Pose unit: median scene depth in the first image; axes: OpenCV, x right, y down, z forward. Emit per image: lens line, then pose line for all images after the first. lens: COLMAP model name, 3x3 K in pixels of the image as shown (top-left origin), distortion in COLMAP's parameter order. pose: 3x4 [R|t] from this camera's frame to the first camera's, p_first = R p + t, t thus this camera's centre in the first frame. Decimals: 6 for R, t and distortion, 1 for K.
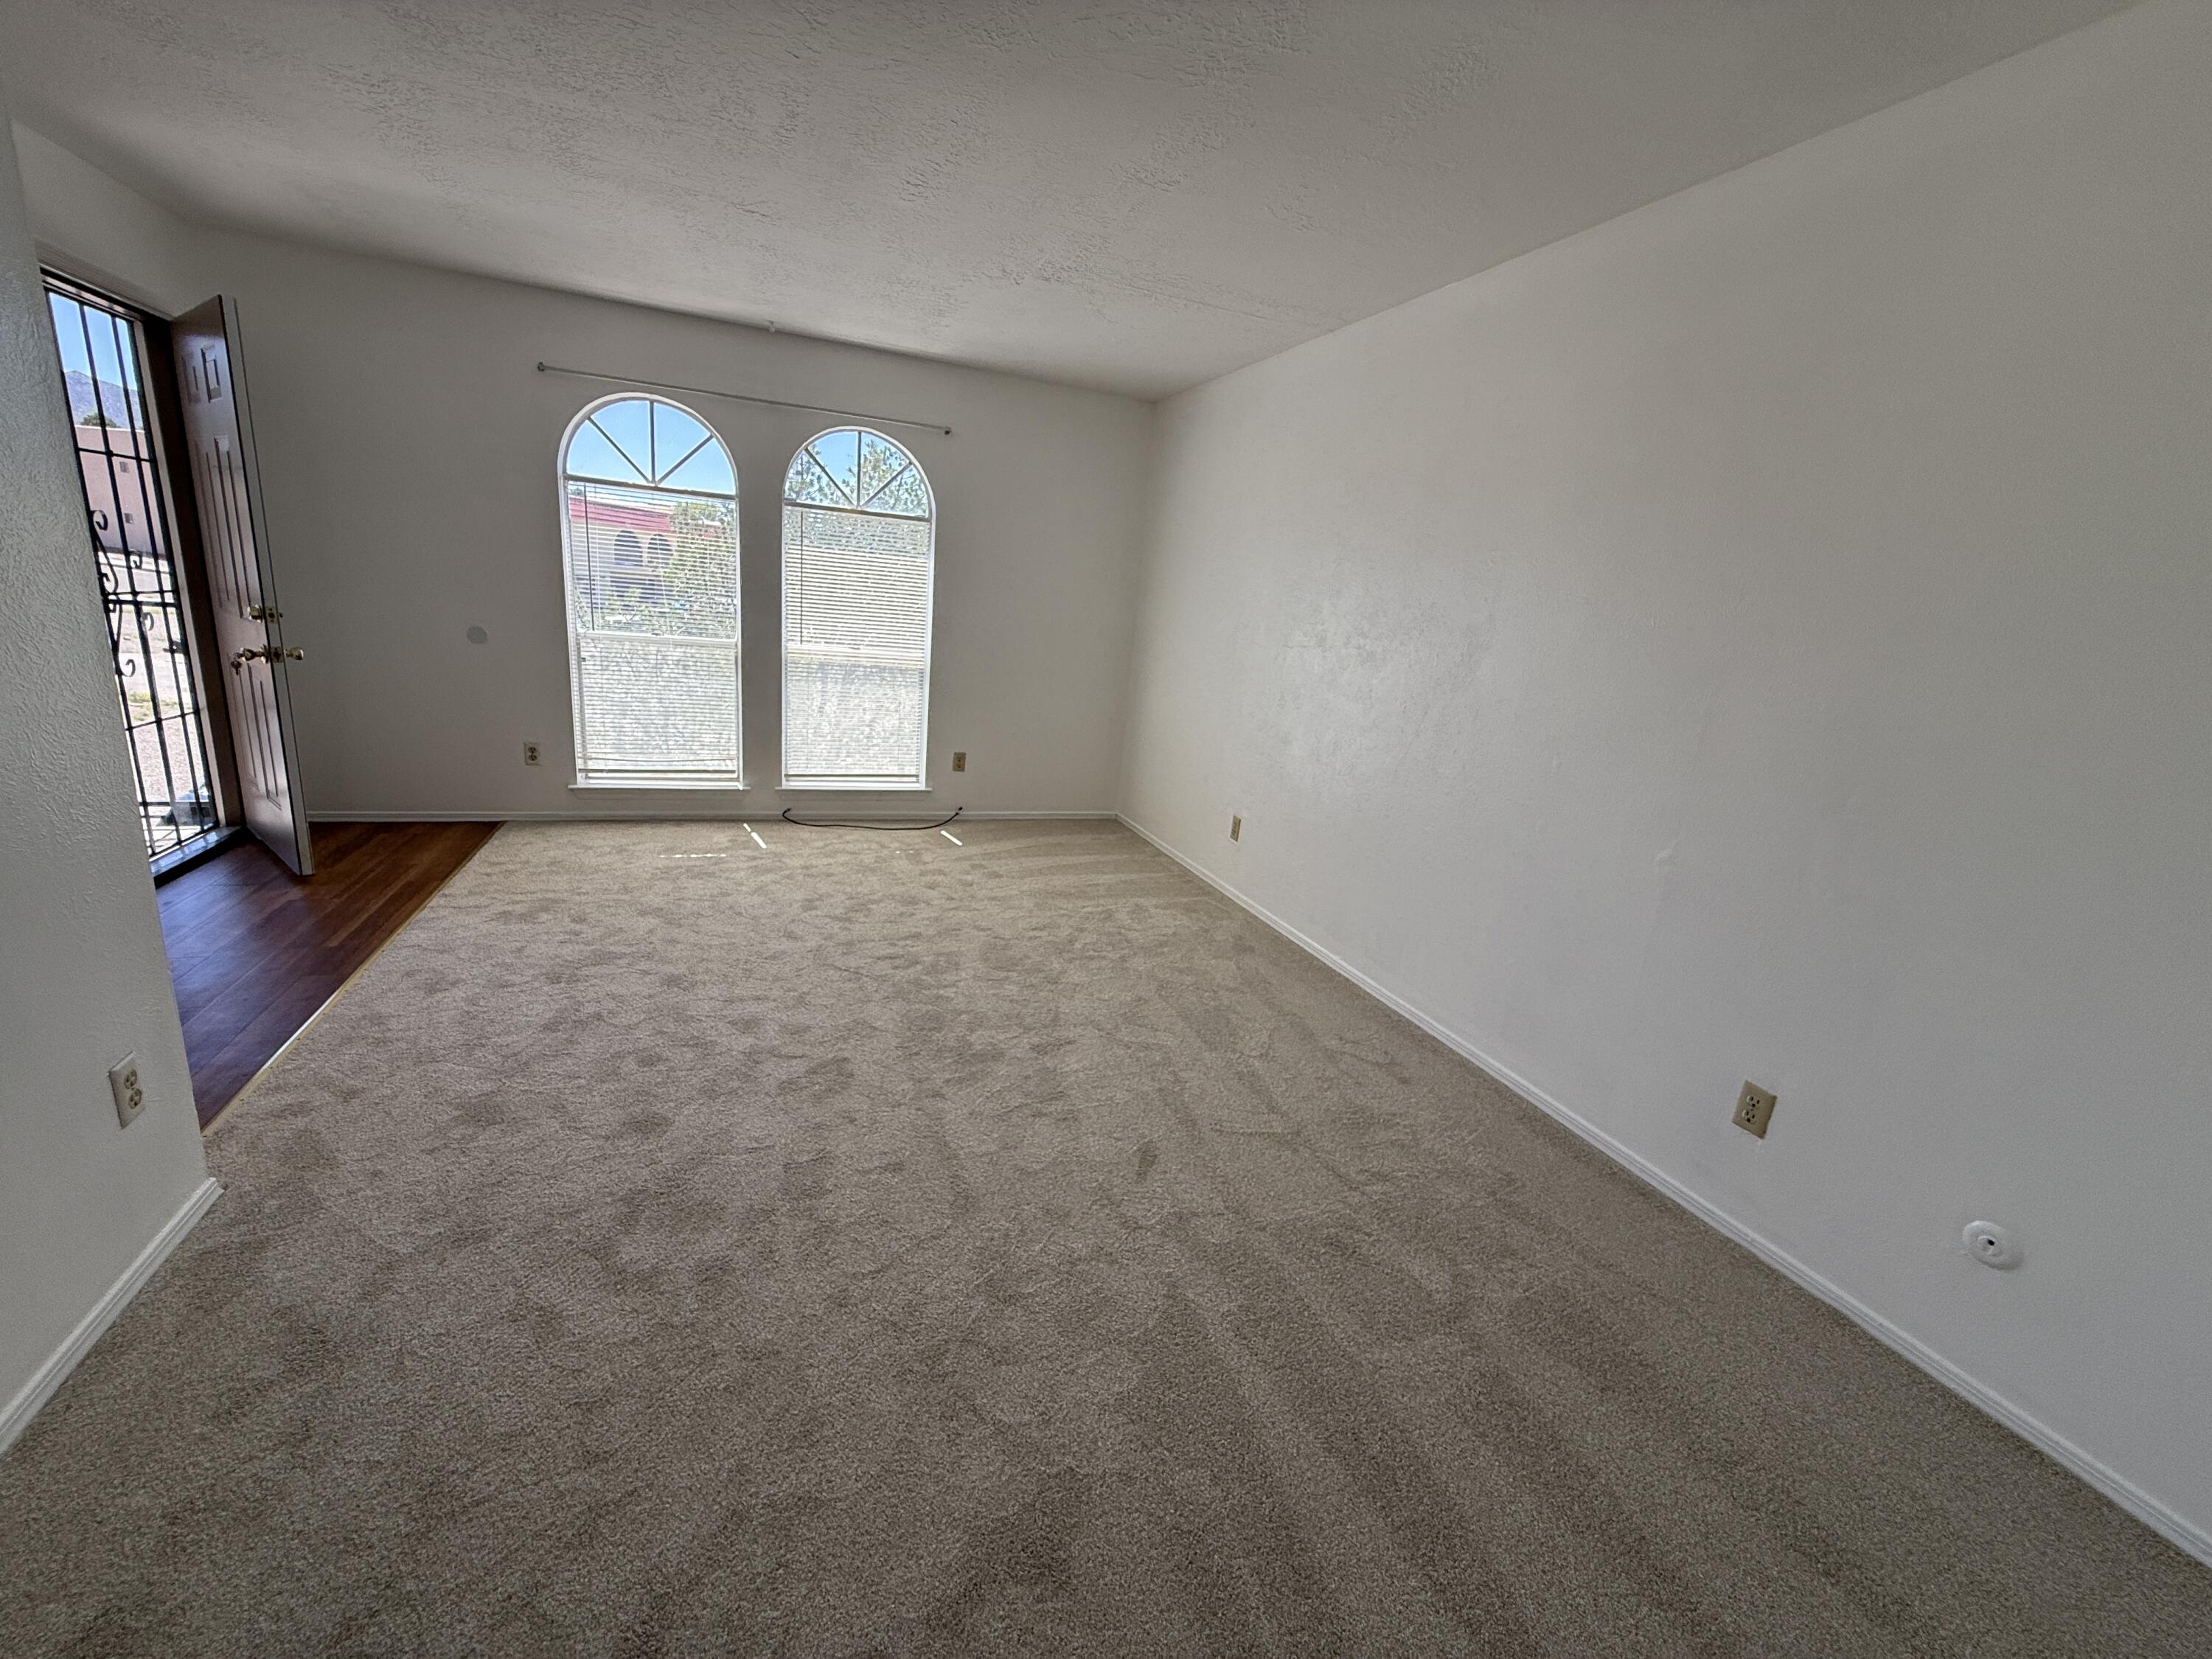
lens RADIAL K [[884.5, 0, 1094.9], [0, 884.5, 832.5], [0, 0, 1]] dist [0.001413, -0.000194]
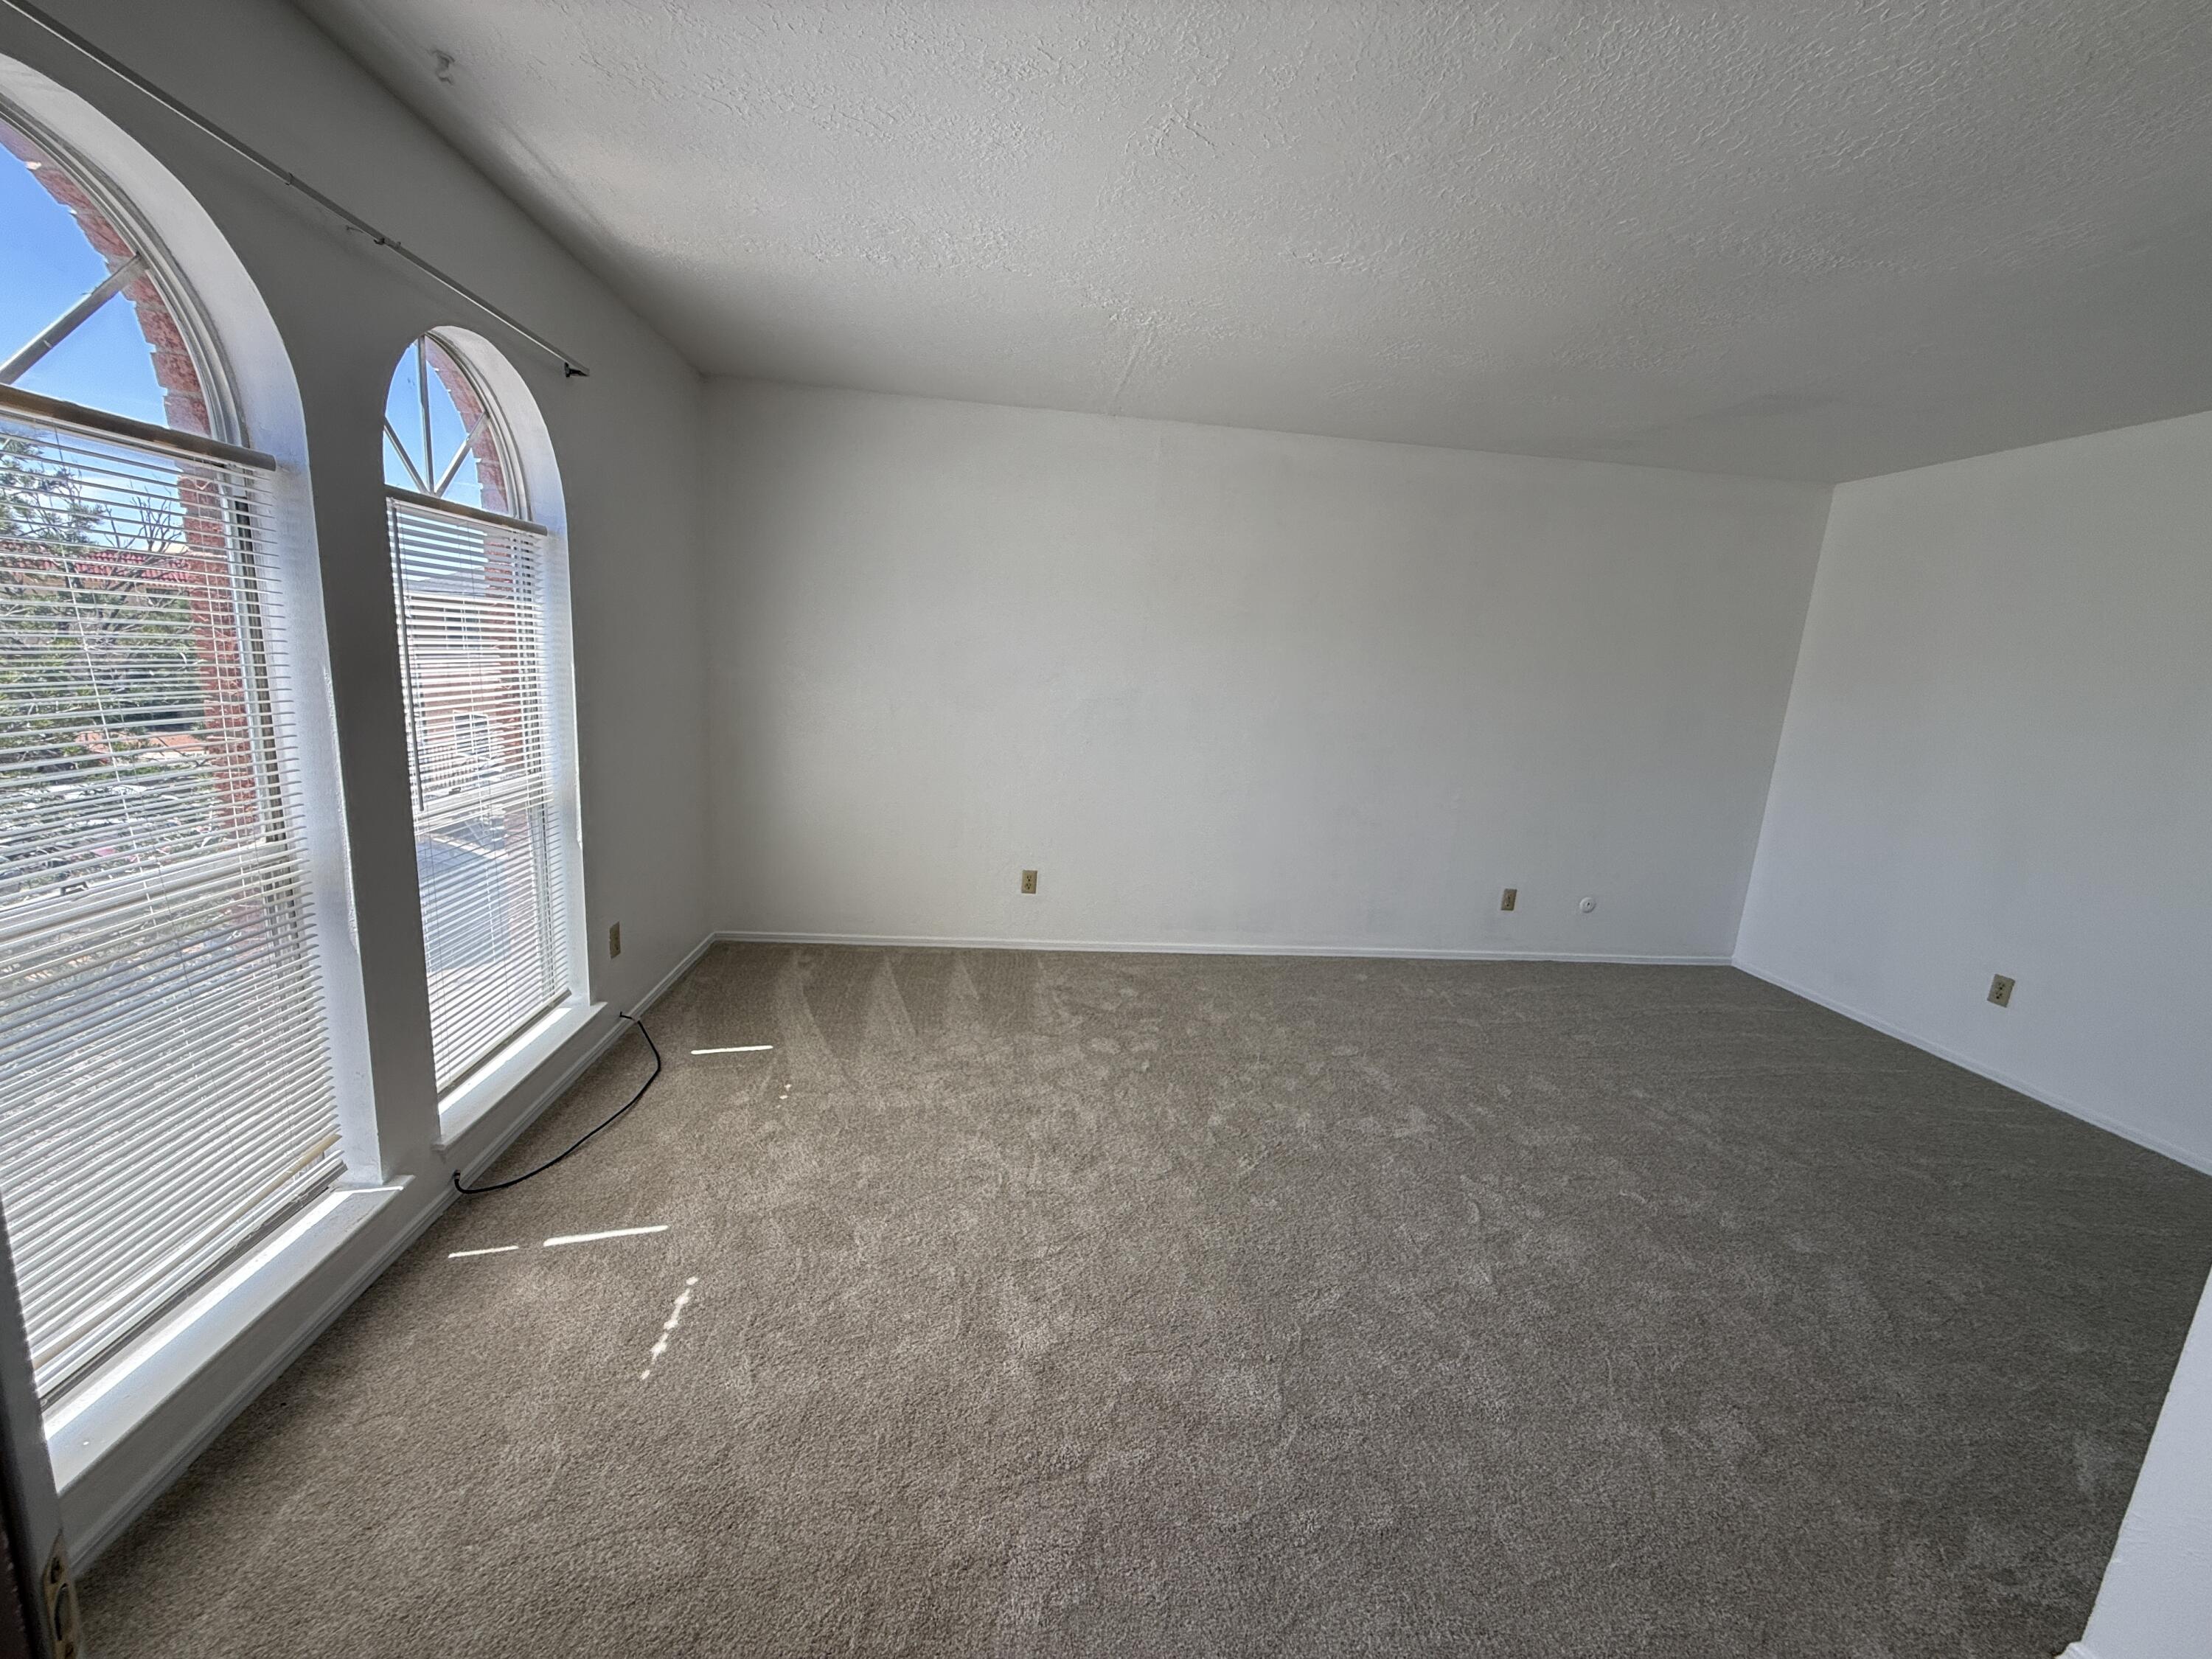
lens RADIAL K [[884.5, 0, 1098.3], [0, 884.5, 826.7], [0, 0, 1]] dist [0.001413, -0.000194]
pose [[0.261992, -0.258172, 0.929896, -0.721715], [0.209983, 0.955718, 0.206180, -0.250219], [-0.941949, 0.141245, 0.304602, 0.612332]]
